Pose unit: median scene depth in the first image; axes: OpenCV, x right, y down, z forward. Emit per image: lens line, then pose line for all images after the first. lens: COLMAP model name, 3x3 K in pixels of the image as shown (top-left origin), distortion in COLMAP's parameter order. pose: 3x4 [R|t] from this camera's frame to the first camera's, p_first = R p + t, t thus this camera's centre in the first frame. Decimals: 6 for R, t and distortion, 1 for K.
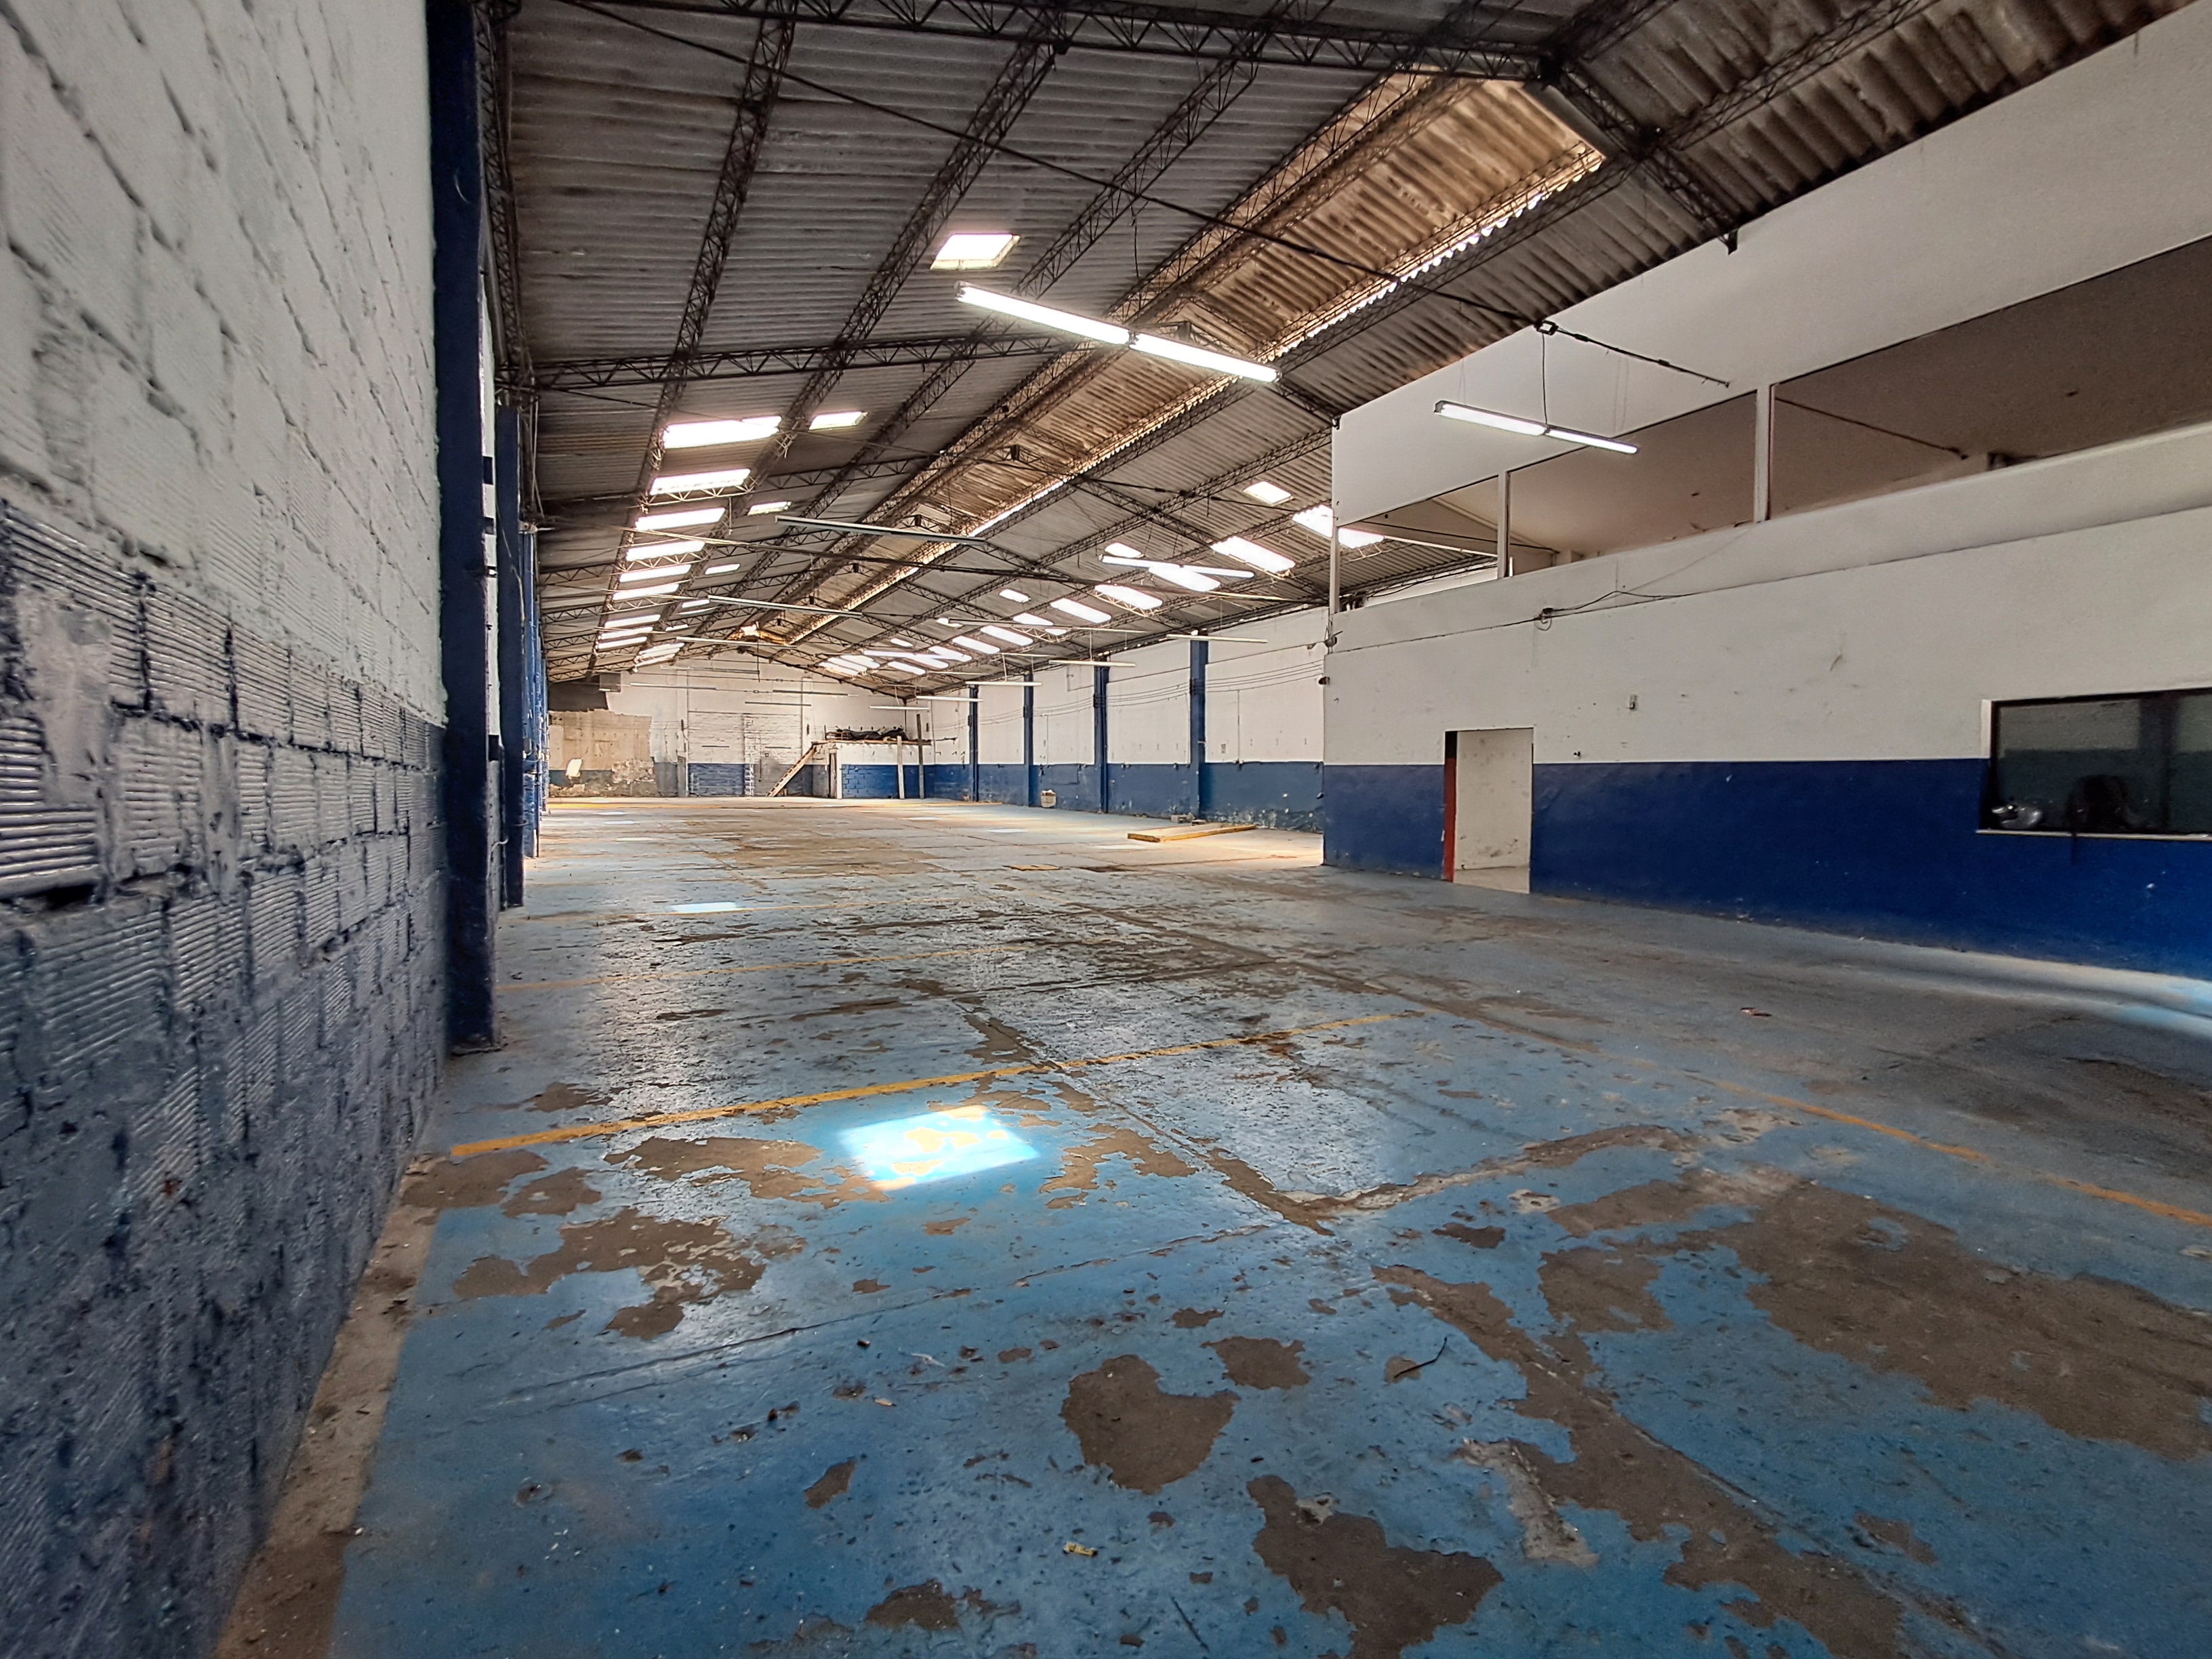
lens RADIAL K [[1006.2, 0, 1104.5], [0, 1006.2, 821.7], [0, 0, 1]] dist [-0.013955, 0.013282]
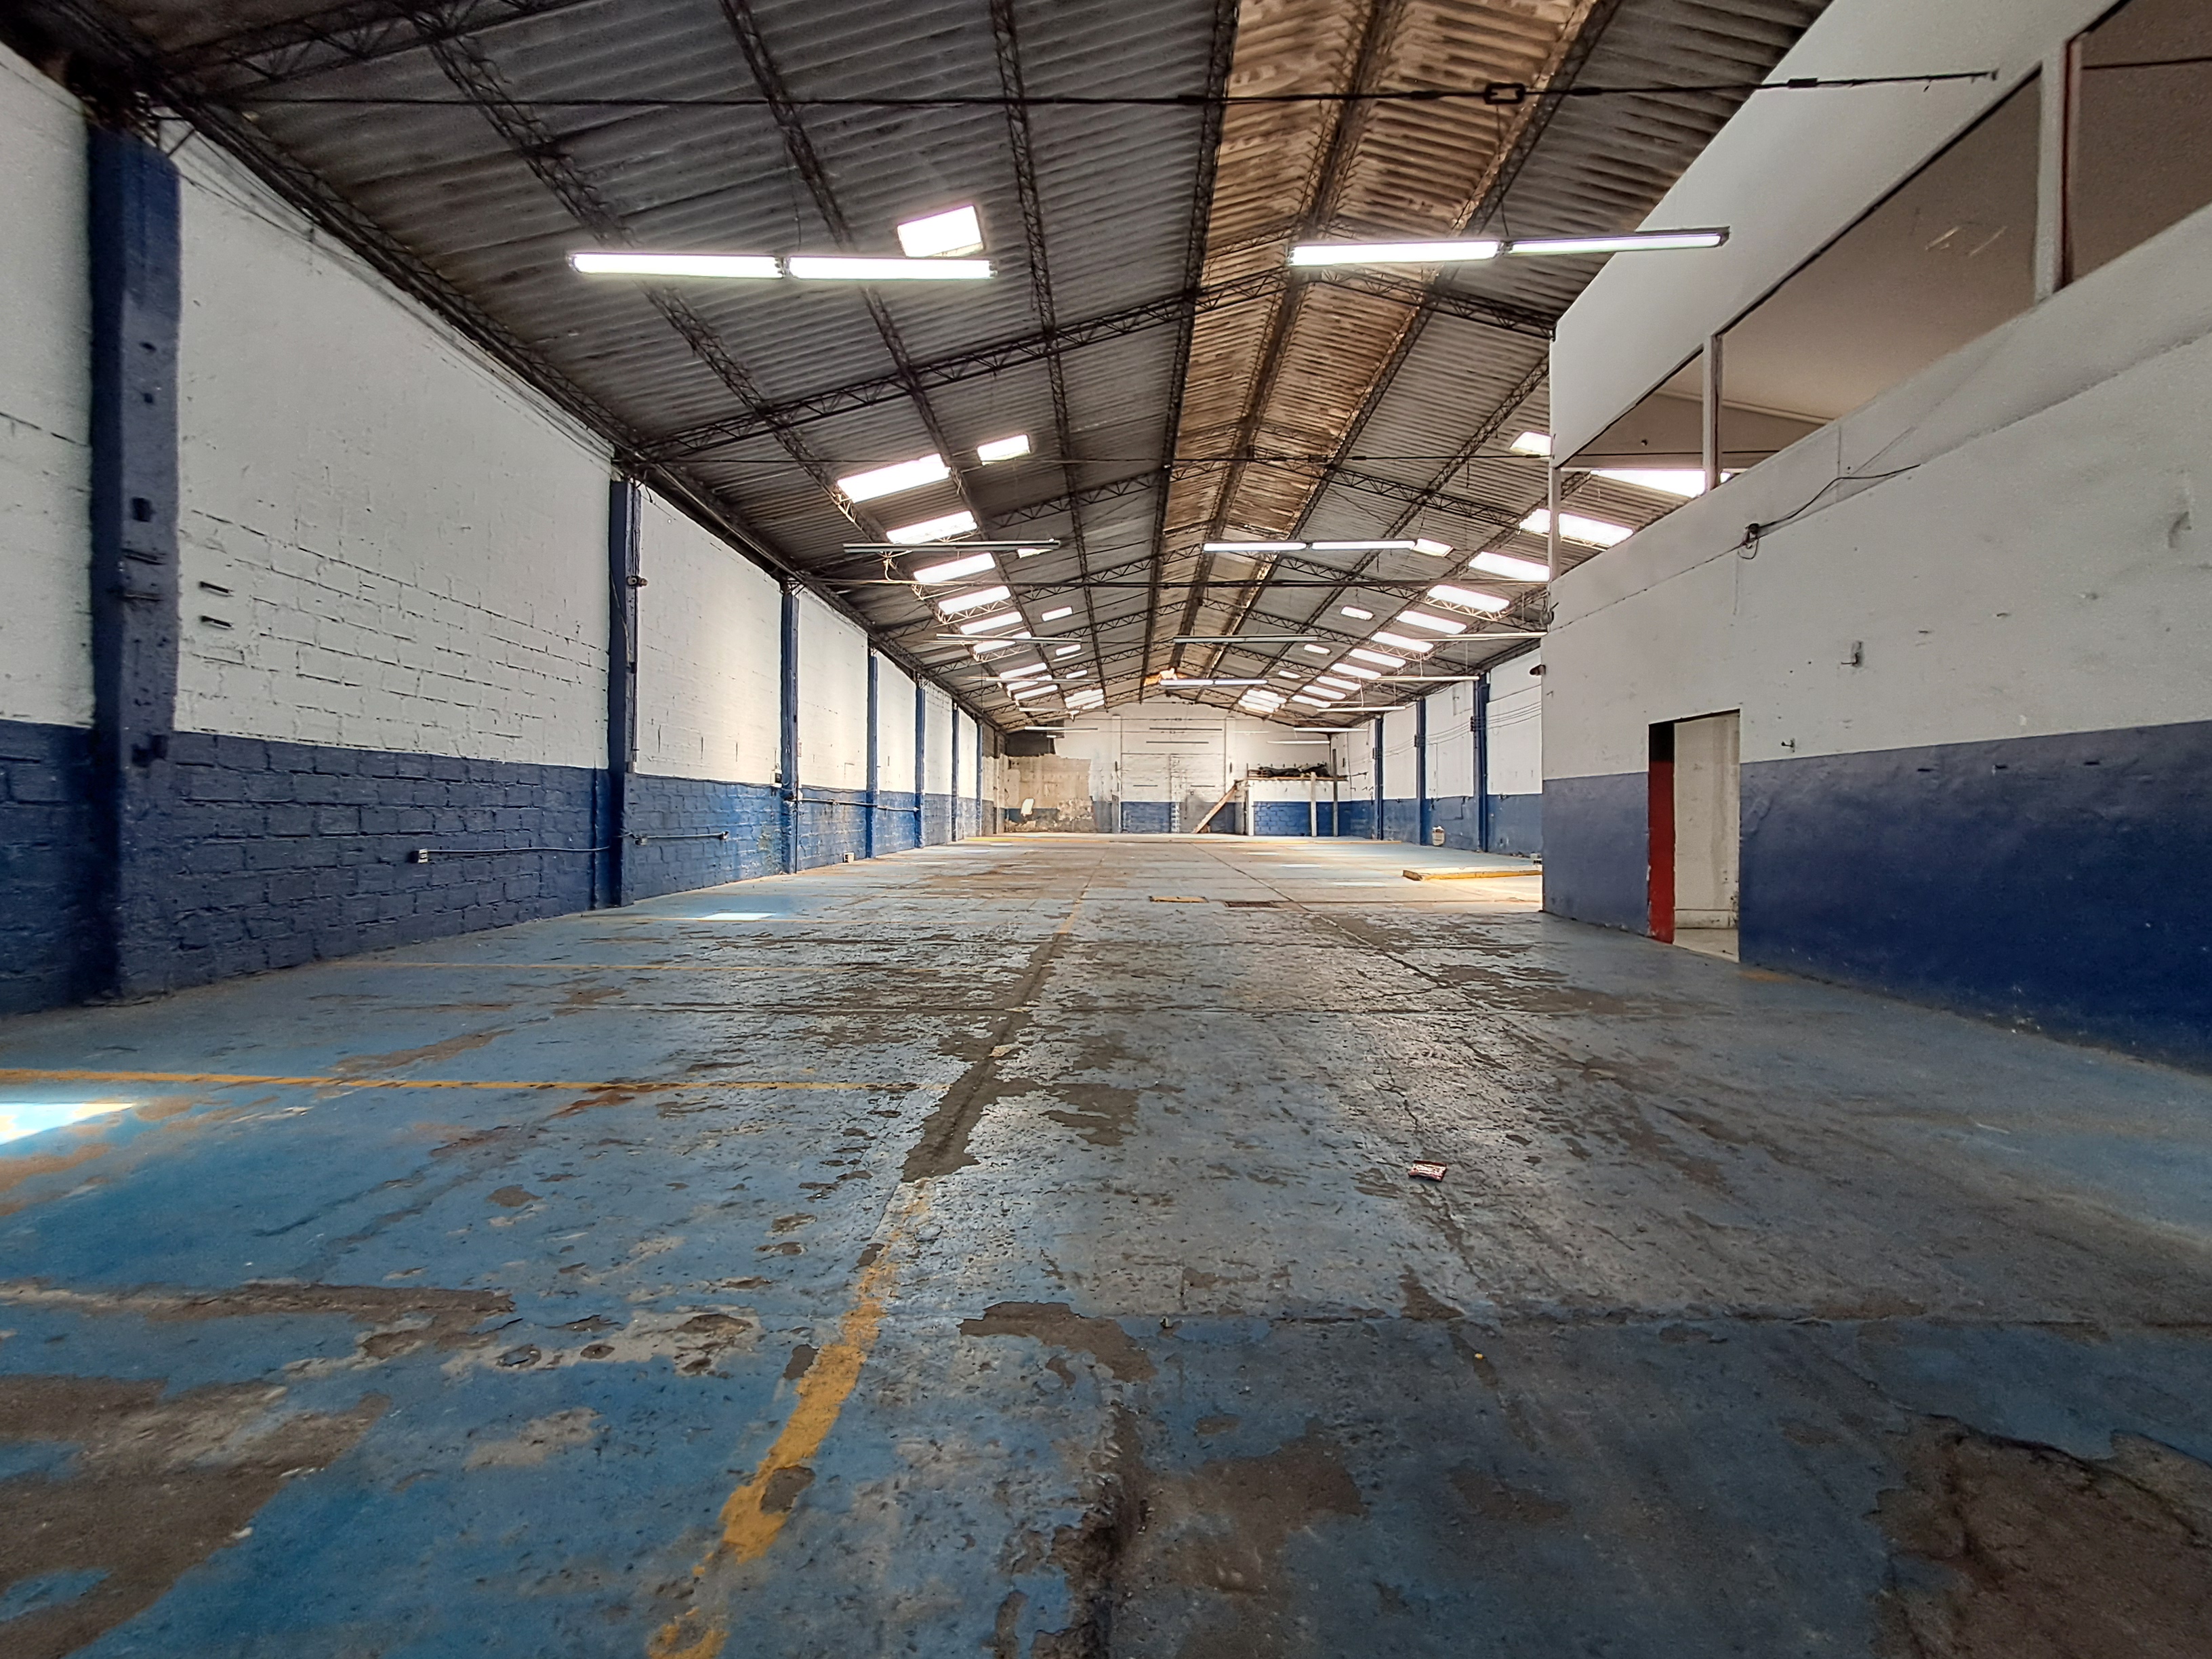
lens RADIAL K [[1006.2, 0, 1104.5], [0, 1006.2, 821.7], [0, 0, 1]] dist [-0.013955, 0.013282]
pose [[0.867164, 0.000451, -0.498023, 0.138050], [-0.022094, 0.999050, -0.037567, 0.004880], [0.497533, 0.043580, 0.866350, 0.080049]]
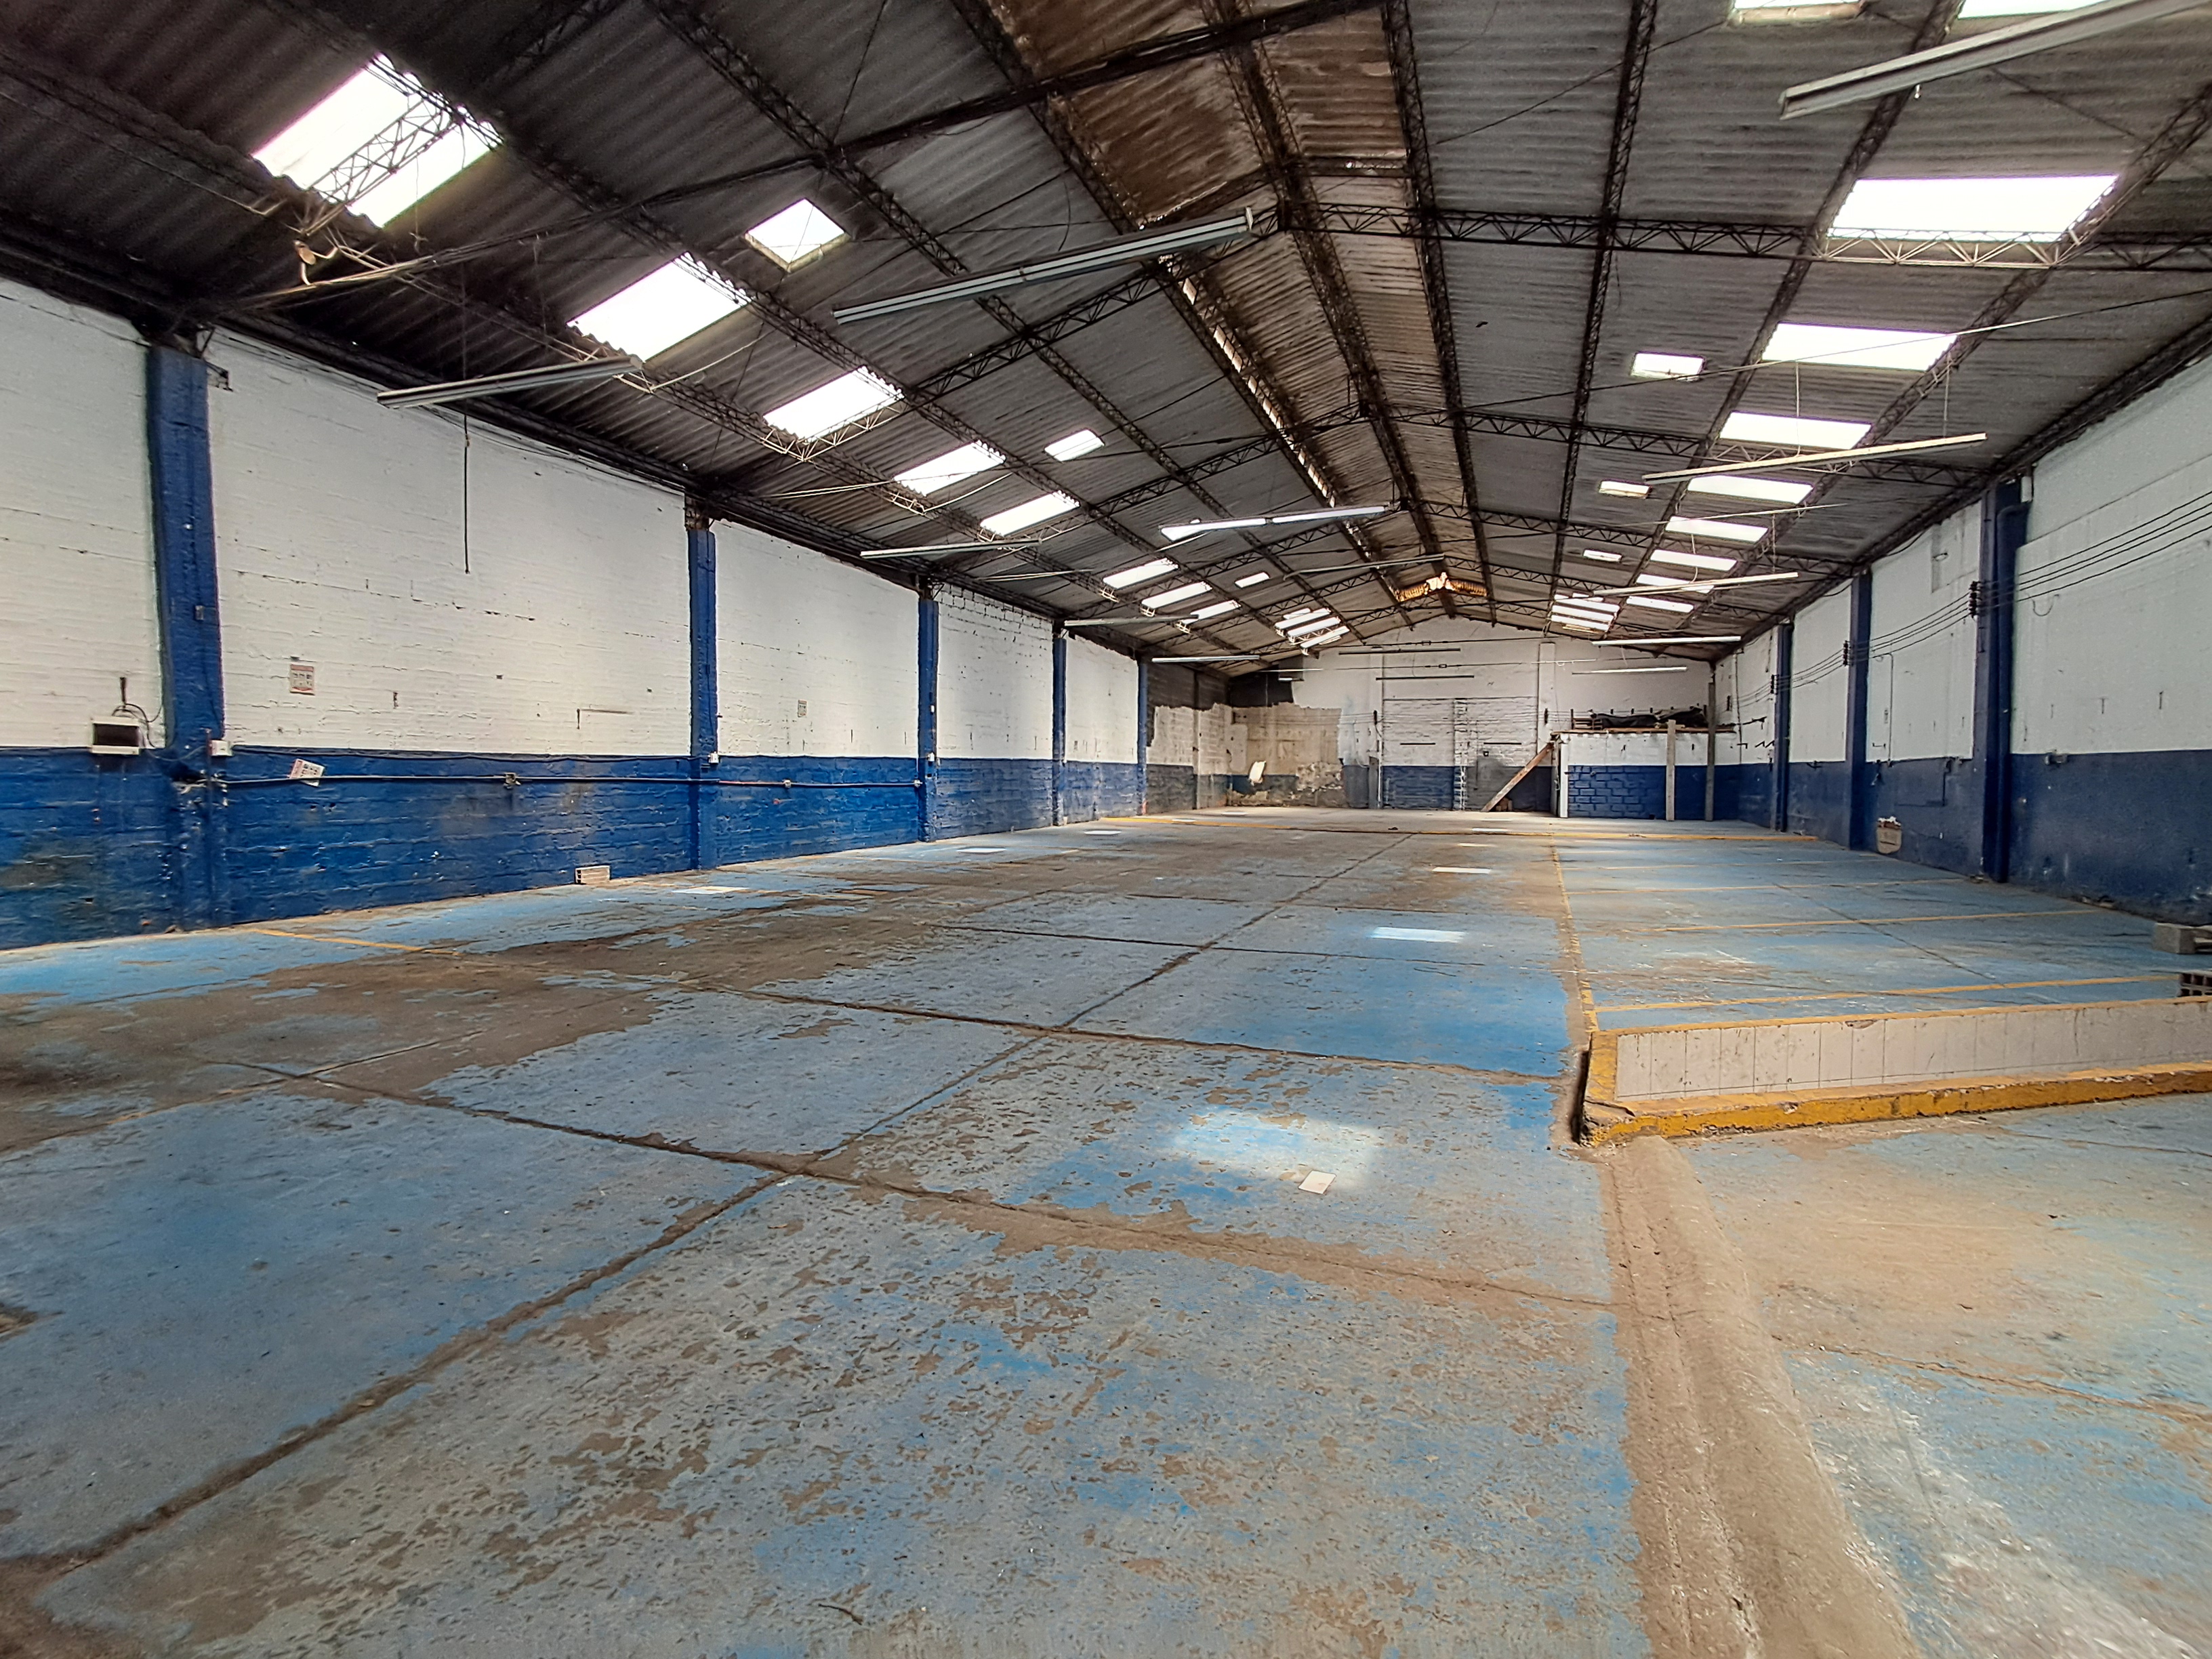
lens RADIAL K [[1000.1, 0, 1100.1], [0, 1000.1, 821.5], [0, 0, 1]] dist [-0.003922, 0.004446]
pose [[0.619072, 0.033601, -0.784615, 0.082620], [-0.037655, 0.999205, 0.013080, -0.022262], [0.784431, 0.021447, 0.619846, 0.451847]]
